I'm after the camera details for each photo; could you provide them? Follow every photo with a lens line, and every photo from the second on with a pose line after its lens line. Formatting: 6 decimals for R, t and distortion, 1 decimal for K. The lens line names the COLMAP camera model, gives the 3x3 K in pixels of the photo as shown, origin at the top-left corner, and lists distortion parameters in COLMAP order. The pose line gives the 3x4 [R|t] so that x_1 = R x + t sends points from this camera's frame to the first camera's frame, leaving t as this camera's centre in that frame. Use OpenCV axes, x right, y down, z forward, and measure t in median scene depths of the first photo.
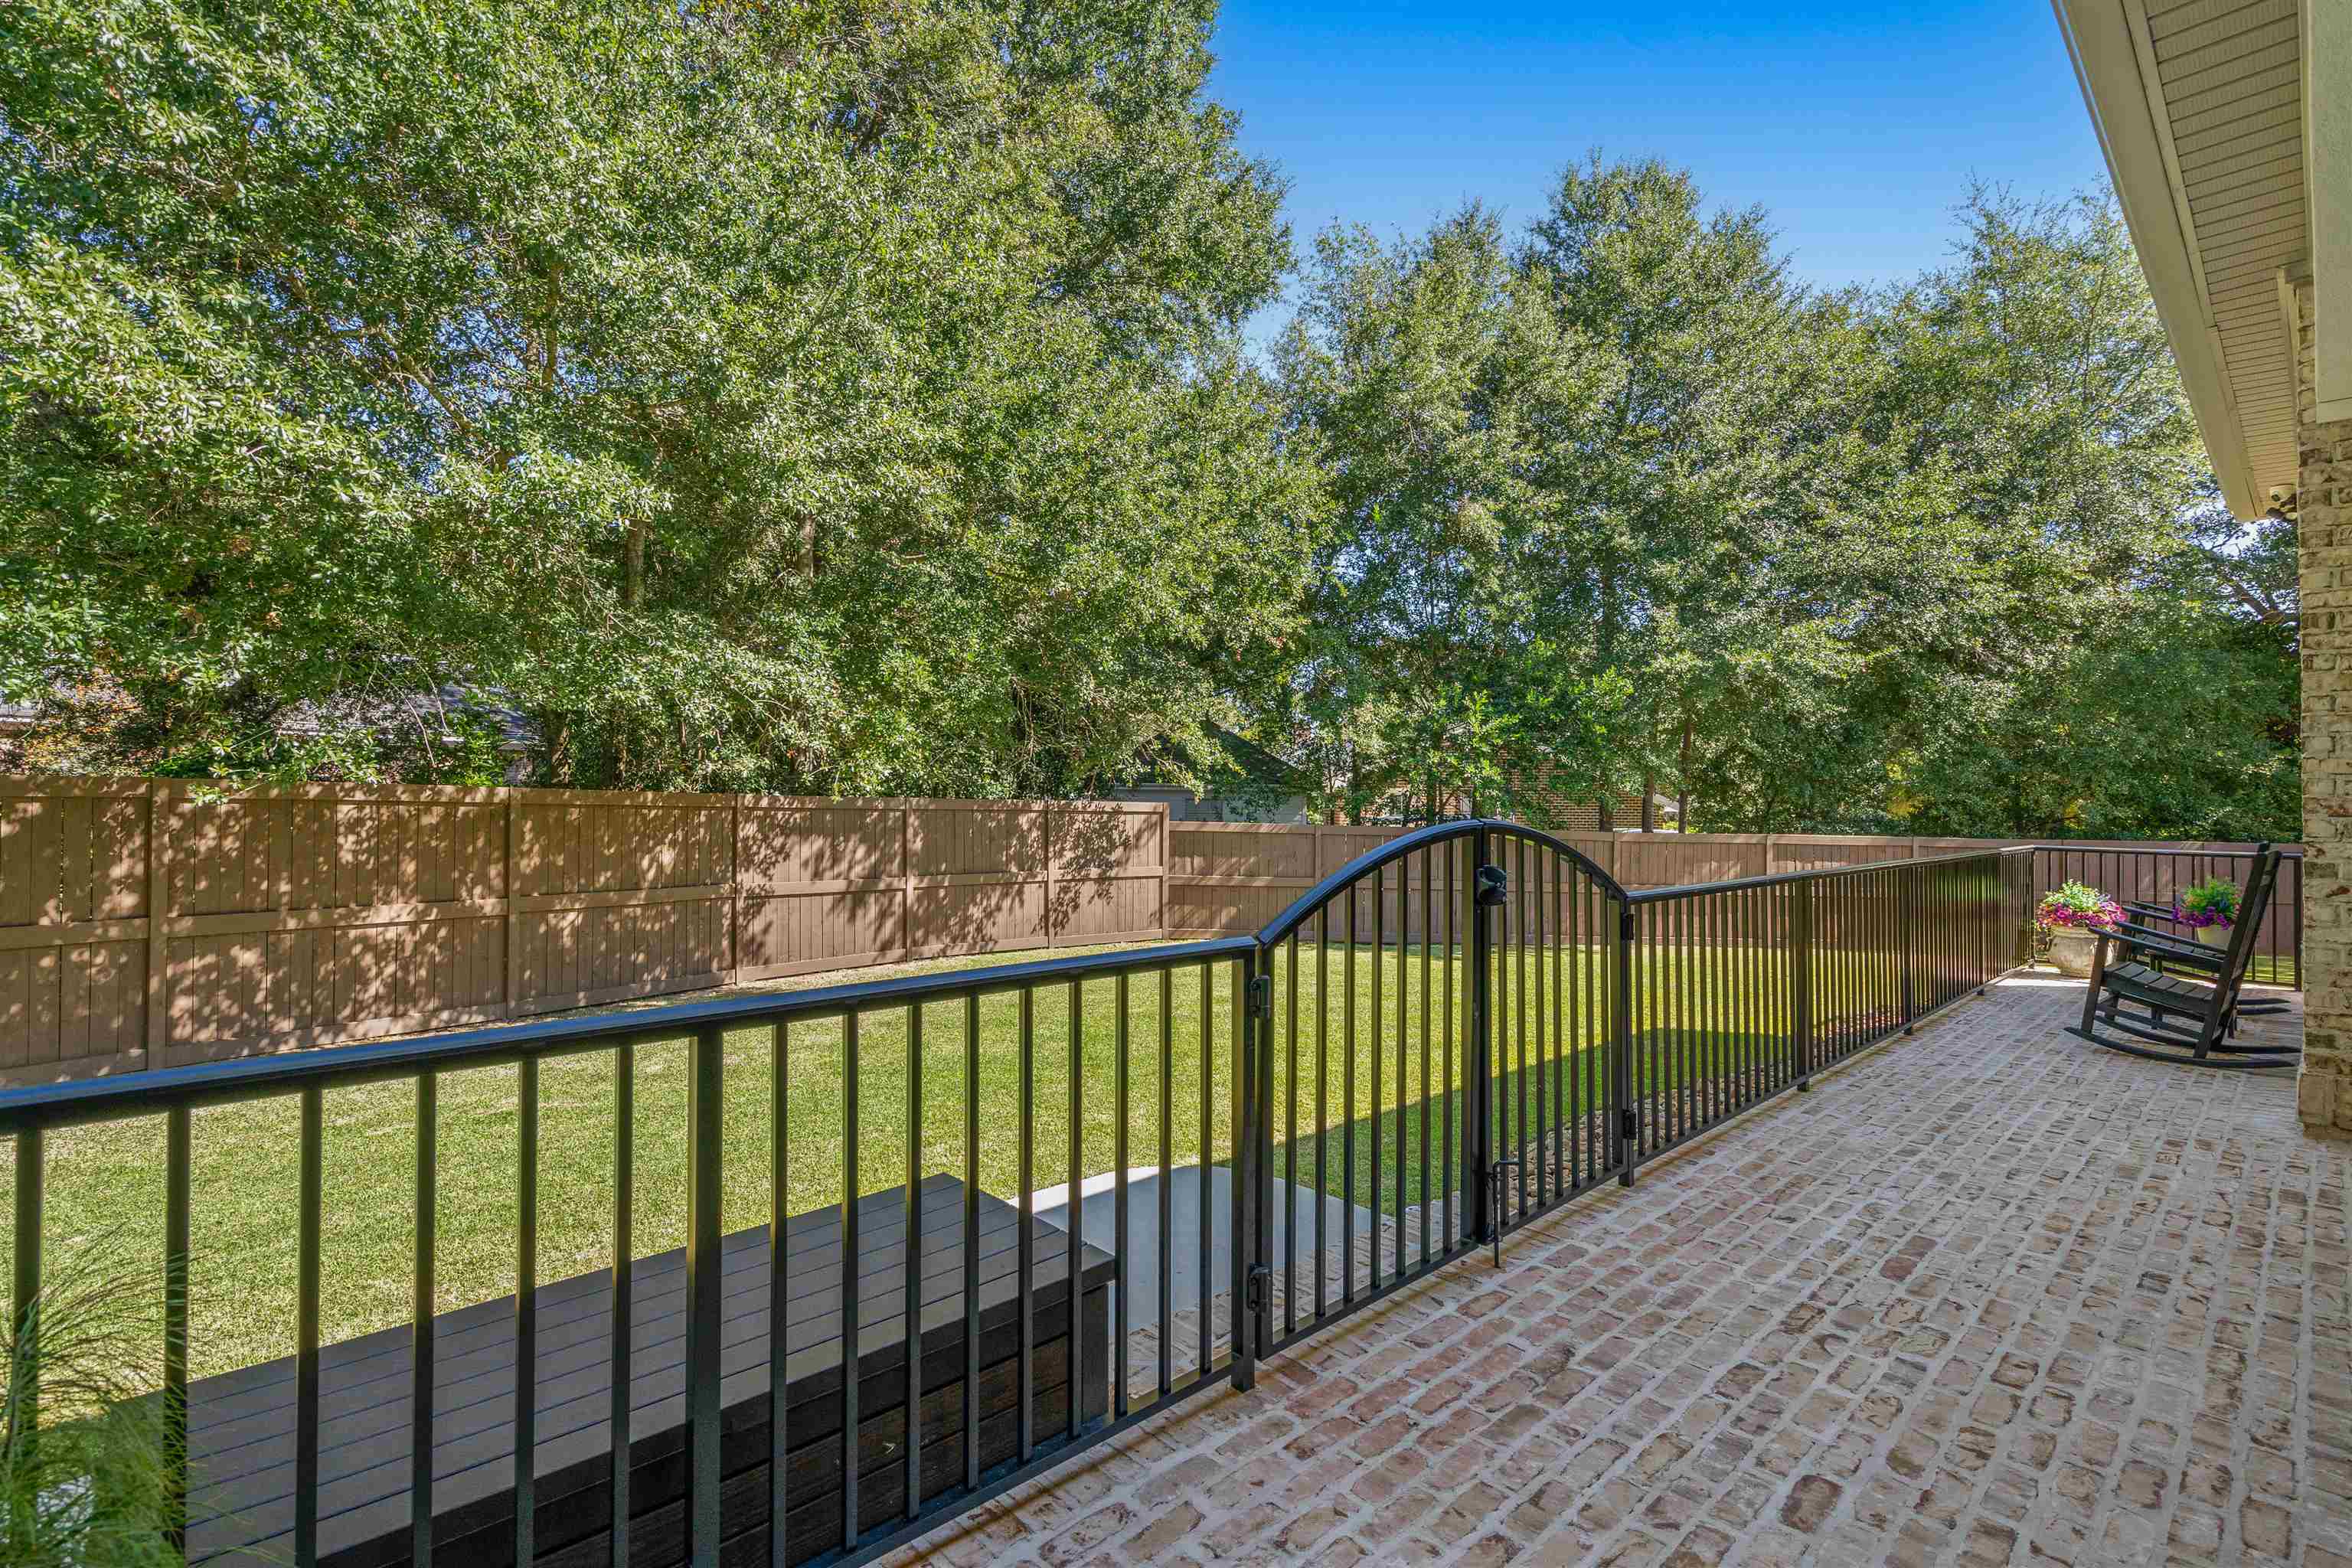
lens RADIAL K [[1104.7, 0, 1176.0], [0, 1104.7, 784.0], [0, 0, 1]] dist [-0.002065, -0.000532]
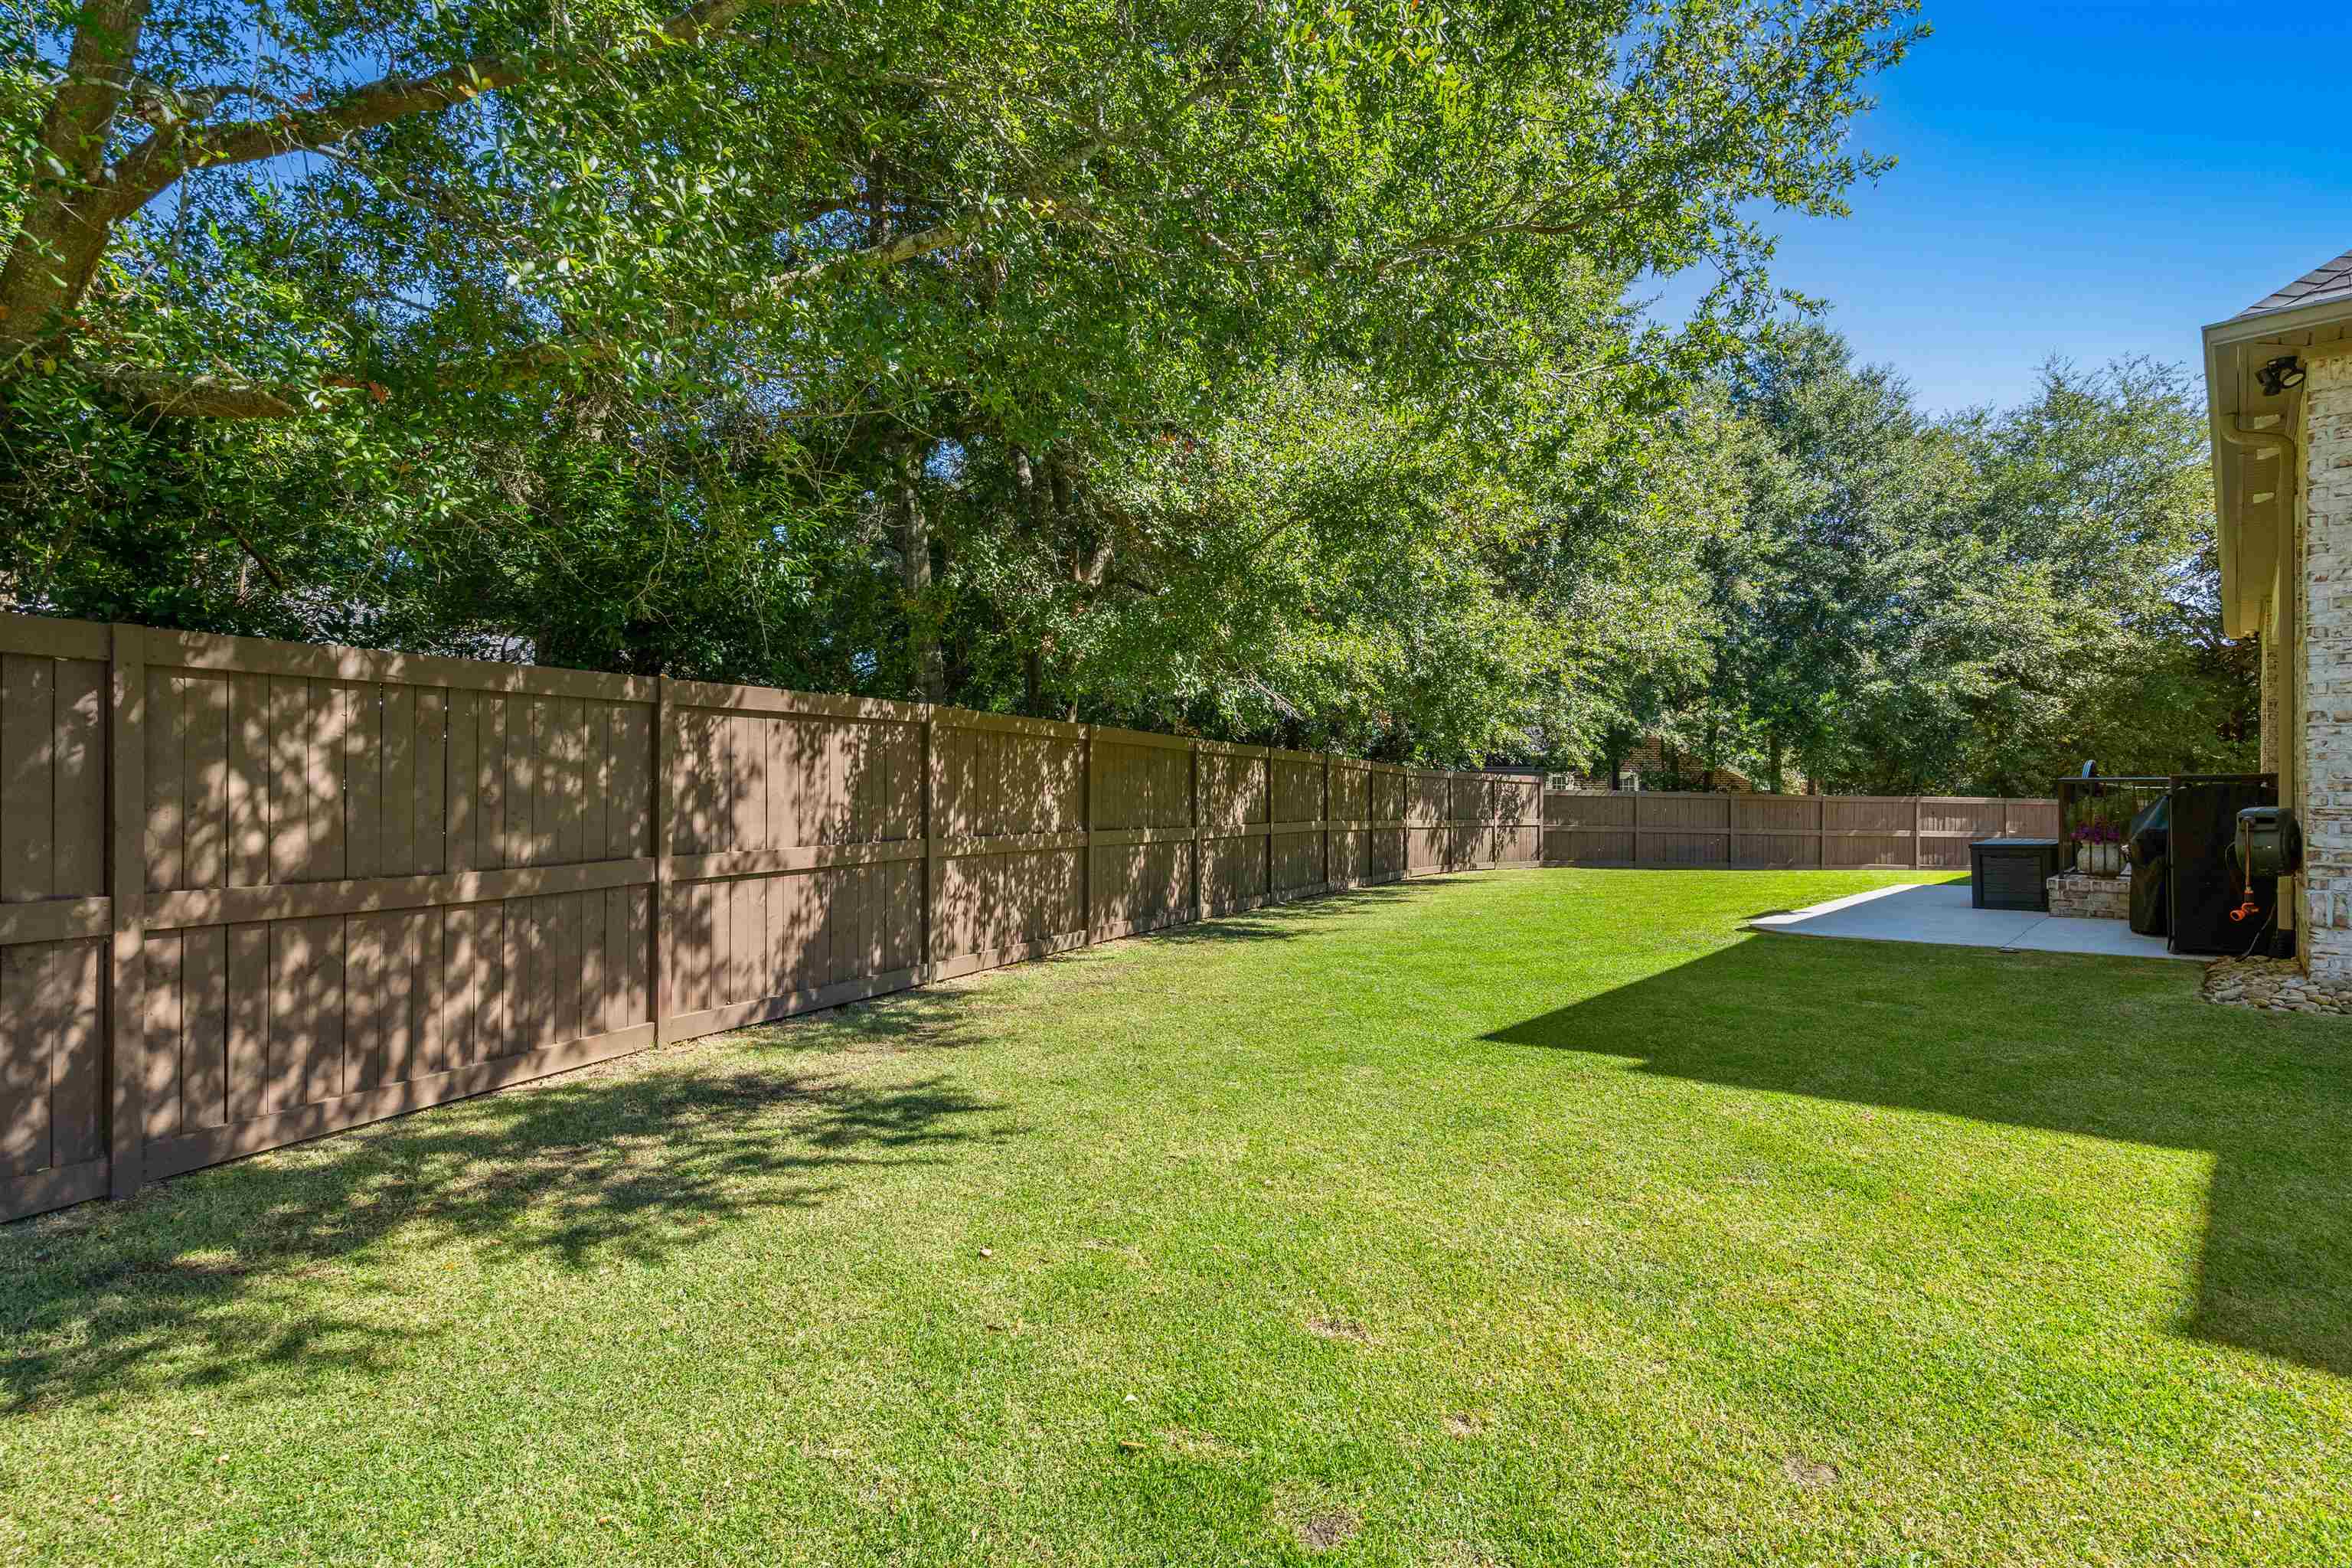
lens RADIAL K [[1179.5, 0, 1176.0], [0, 1179.5, 784.0], [0, 0, 1]] dist [0.001437, 0.000860]
pose [[0.996420, -0.002461, 0.084500, -0.788248], [0.001861, 0.999973, 0.007176, 0.017022], [-0.084515, -0.006993, 0.996398, -0.680193]]
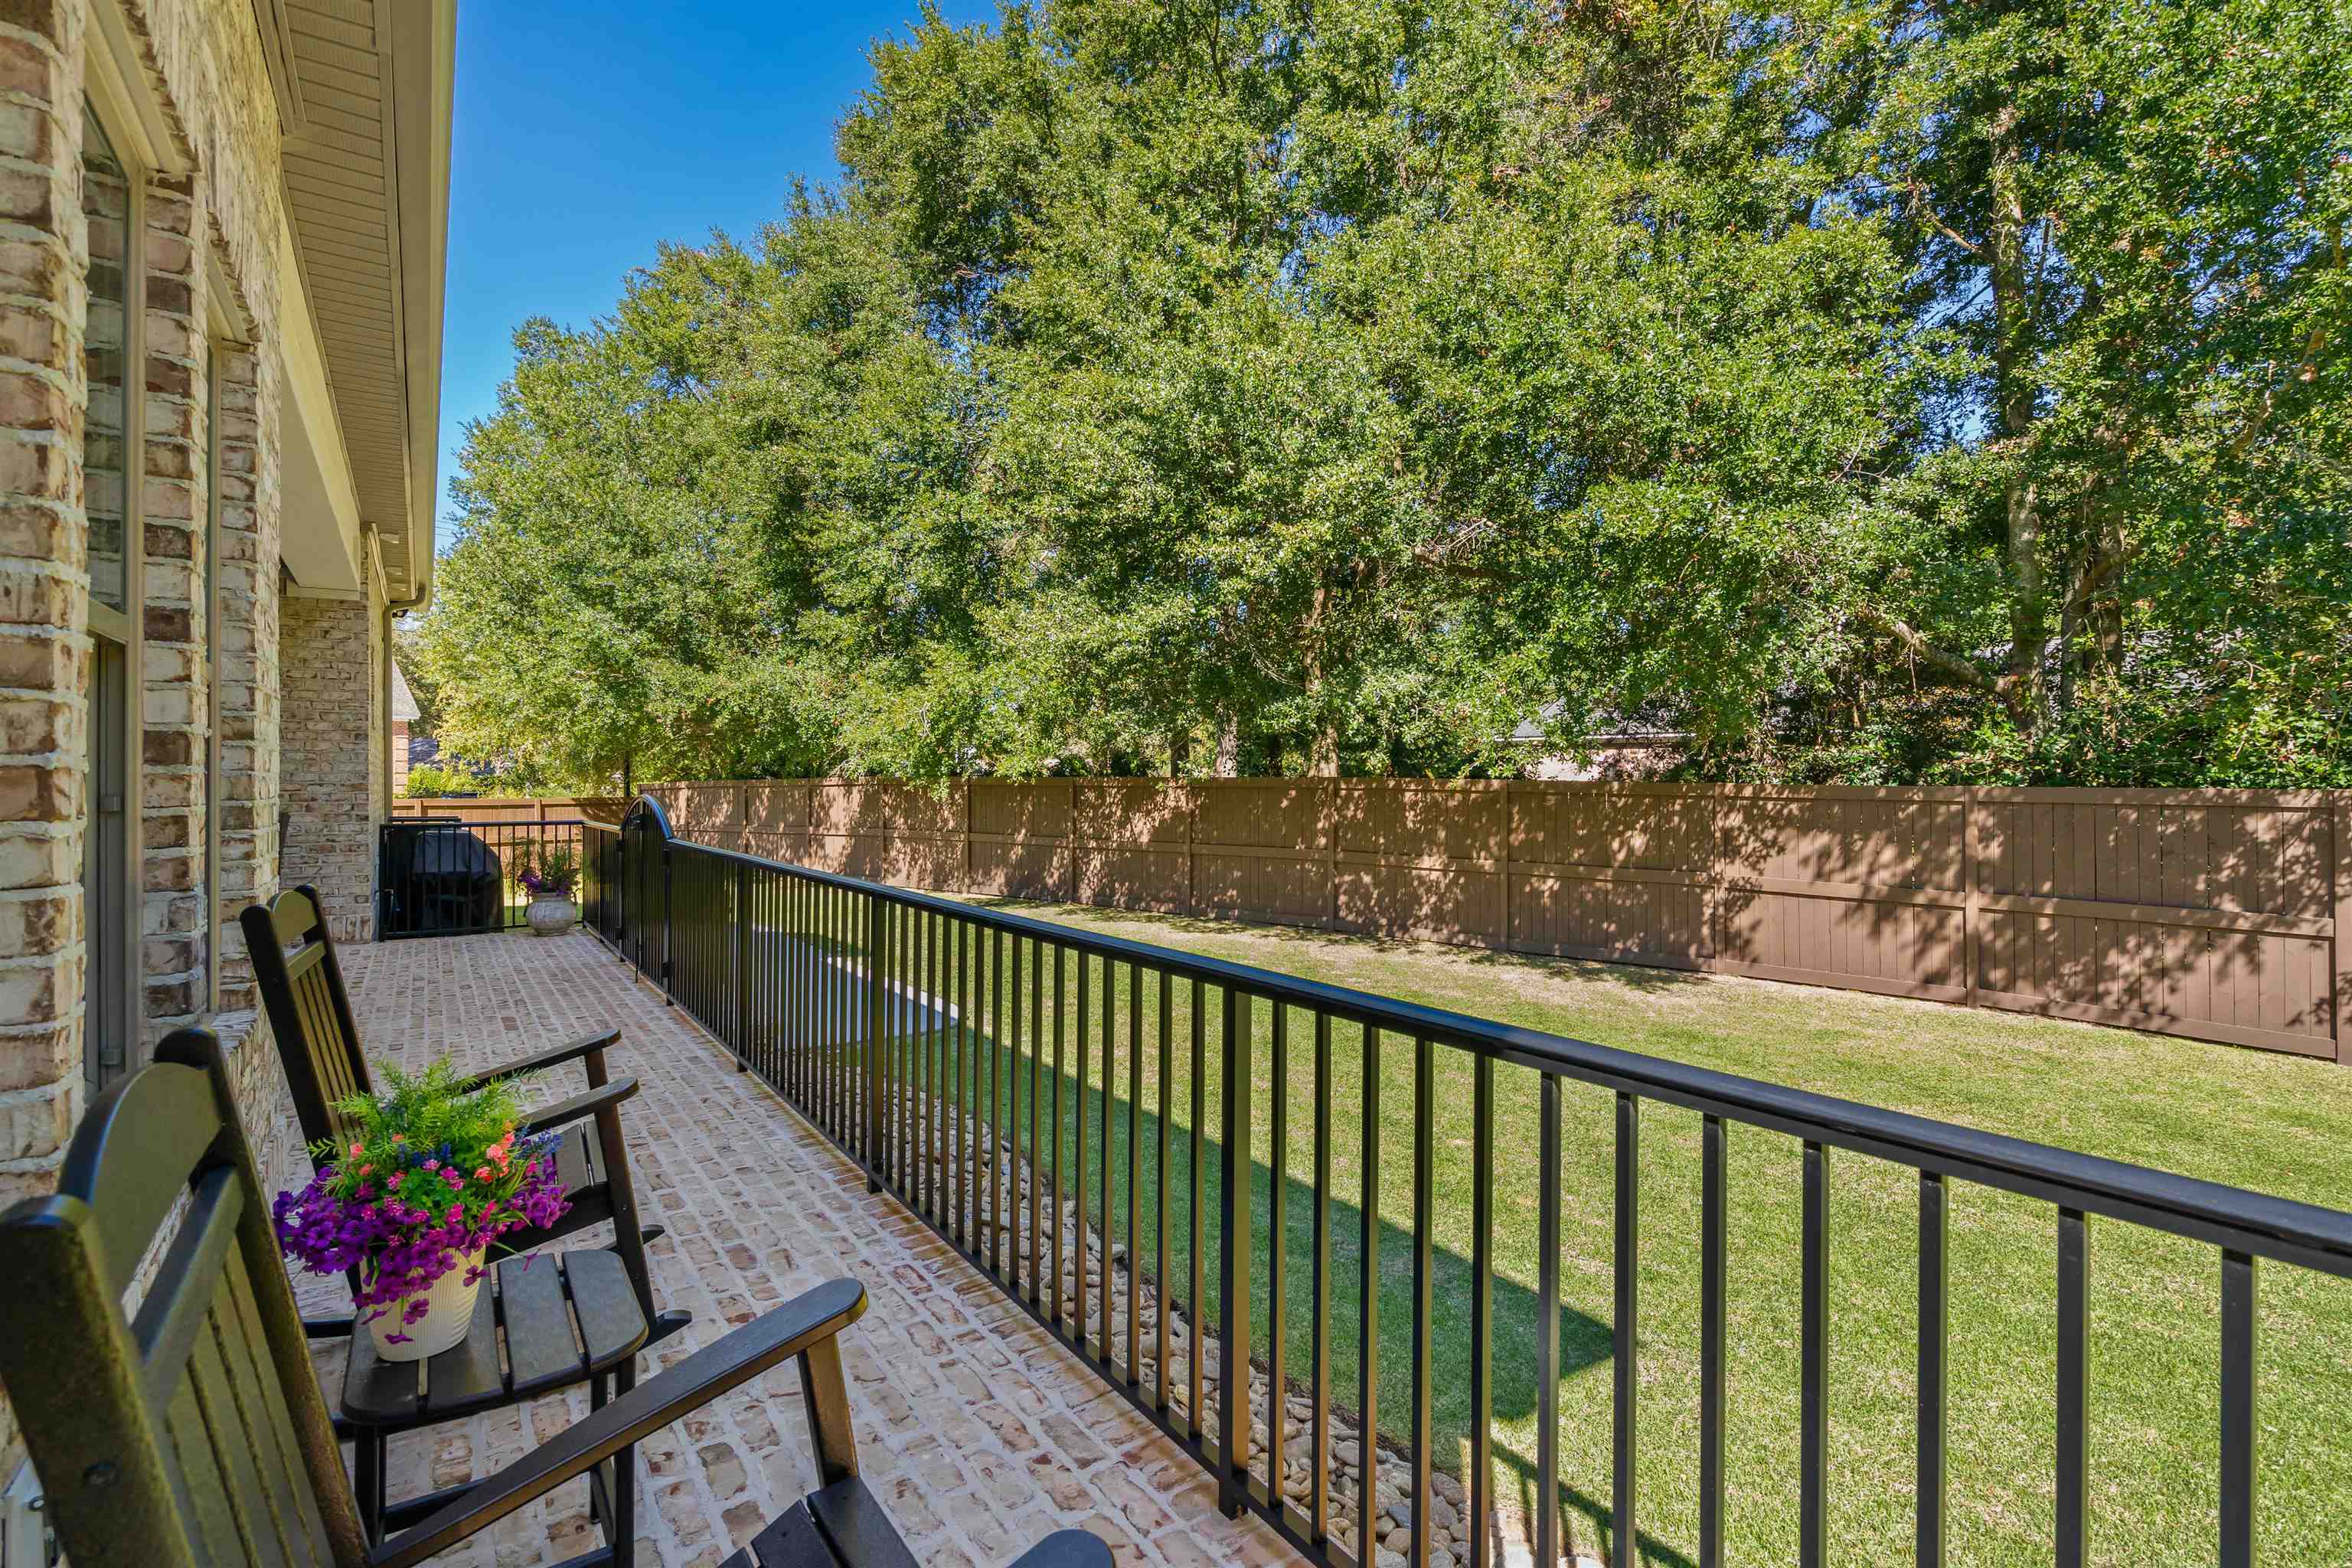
lens RADIAL K [[1104.7, 0, 1176.0], [0, 1104.7, 784.0], [0, 0, 1]] dist [-0.002065, -0.000532]
pose [[-0.152954, 0.004222, -0.988224, 0.577536], [0.020663, 0.999786, 0.001073, -0.001297], [0.988017, -0.020256, -0.153008, 0.590389]]
